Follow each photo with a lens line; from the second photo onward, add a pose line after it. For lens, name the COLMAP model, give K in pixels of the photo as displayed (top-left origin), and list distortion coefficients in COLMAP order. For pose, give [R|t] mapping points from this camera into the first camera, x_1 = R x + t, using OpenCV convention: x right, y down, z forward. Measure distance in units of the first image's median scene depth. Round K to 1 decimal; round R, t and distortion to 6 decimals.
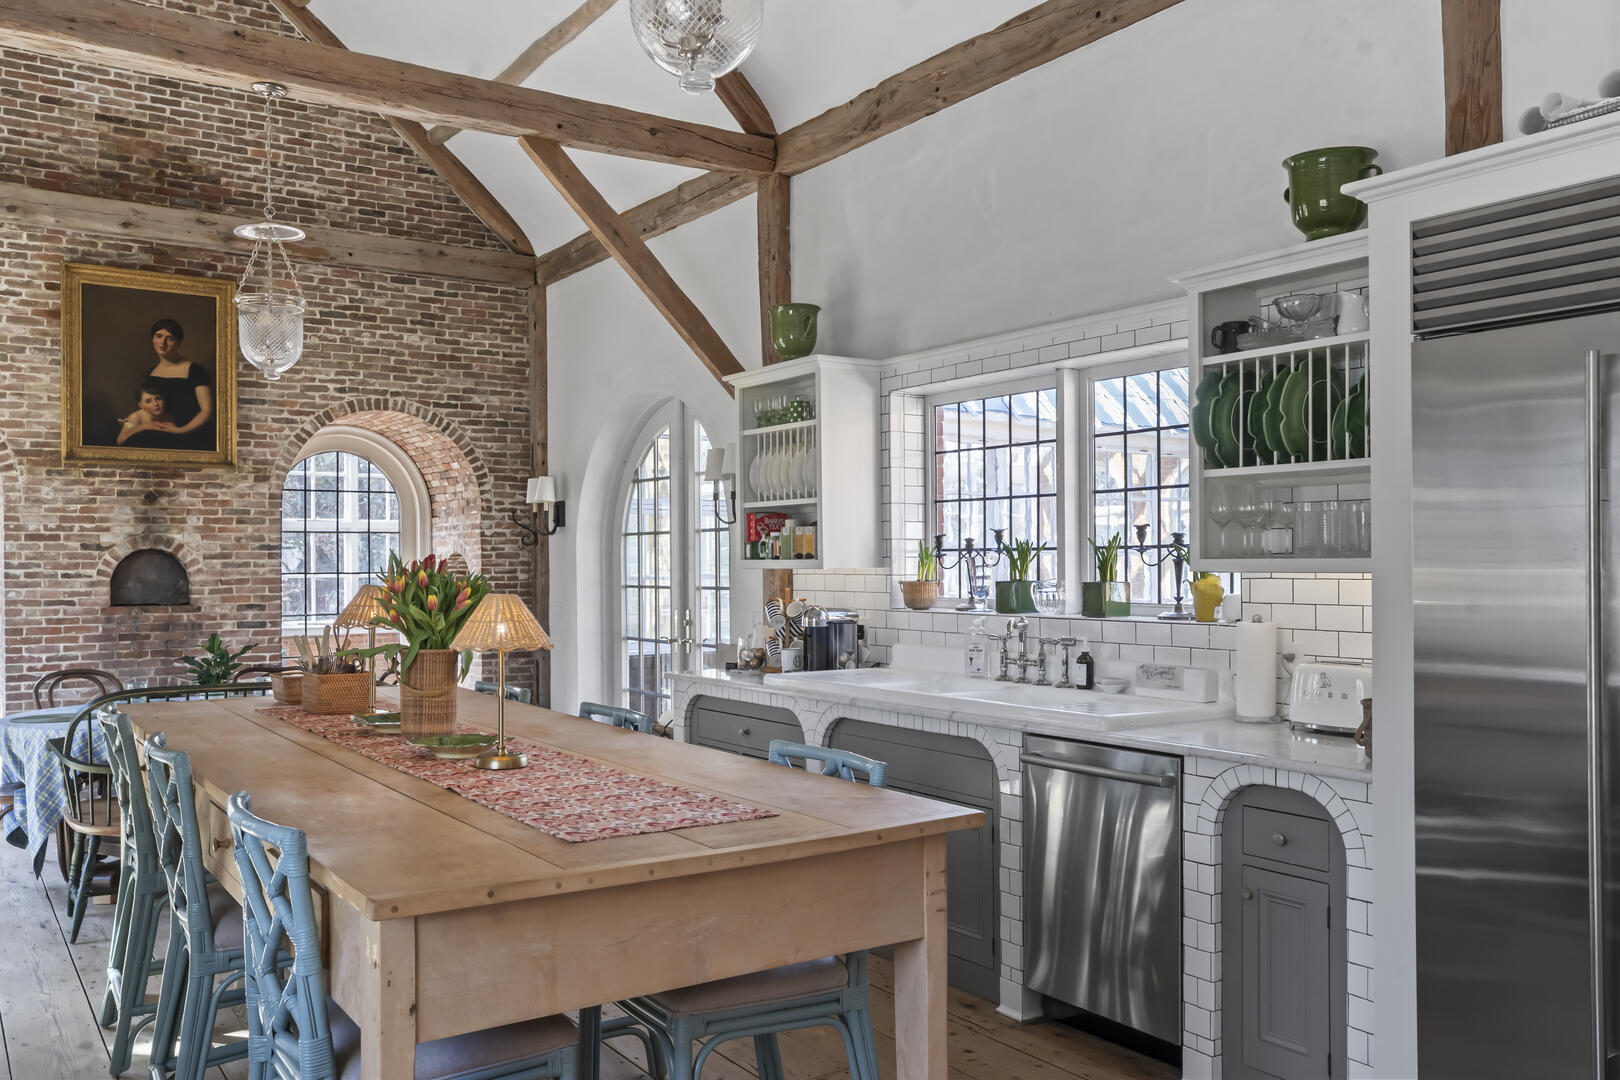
lens RADIAL K [[1301.7, 0, 809.2], [0, 1301.7, 548.6], [0, 0, 1]] dist [-0.003096, -0.001120]
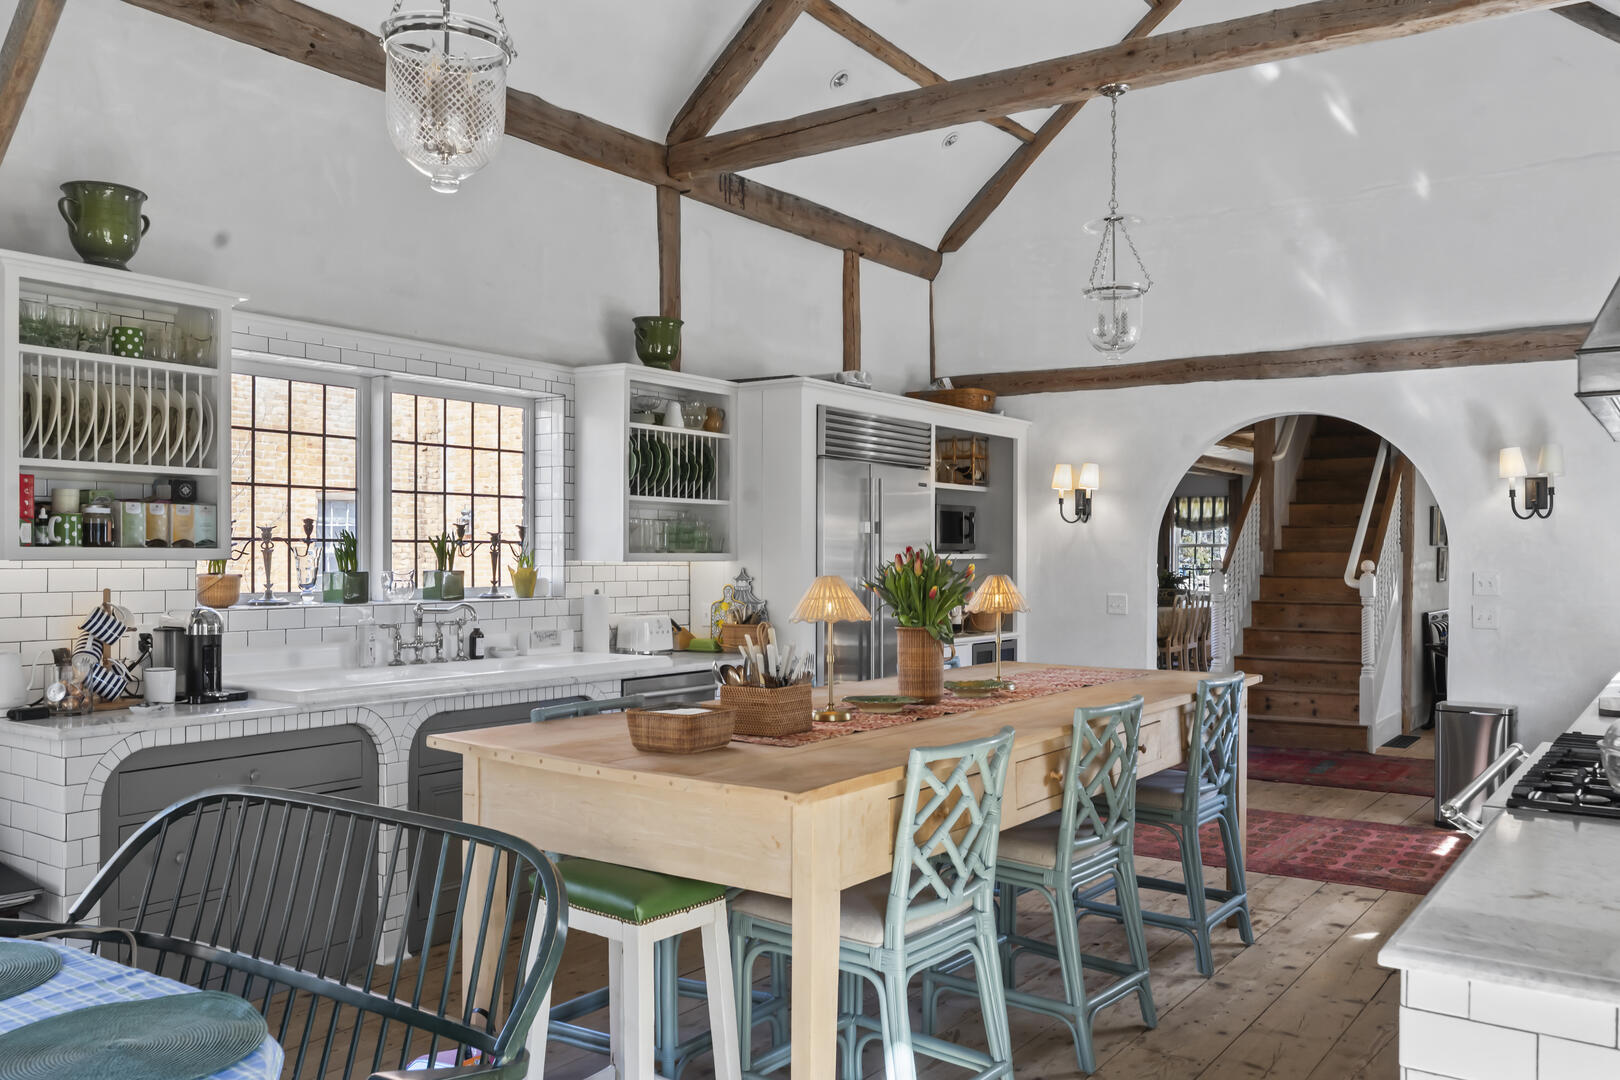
lens RADIAL K [[1301.7, 0, 809.2], [0, 1301.7, 543.2], [0, 0, 1]] dist [-0.003096, -0.001120]
pose [[-0.345426, 0.016055, 0.938309, -0.927762], [-0.003545, 0.999824, -0.018412, 0.020337], [-0.938439, -0.009686, -0.345309, 1.022101]]
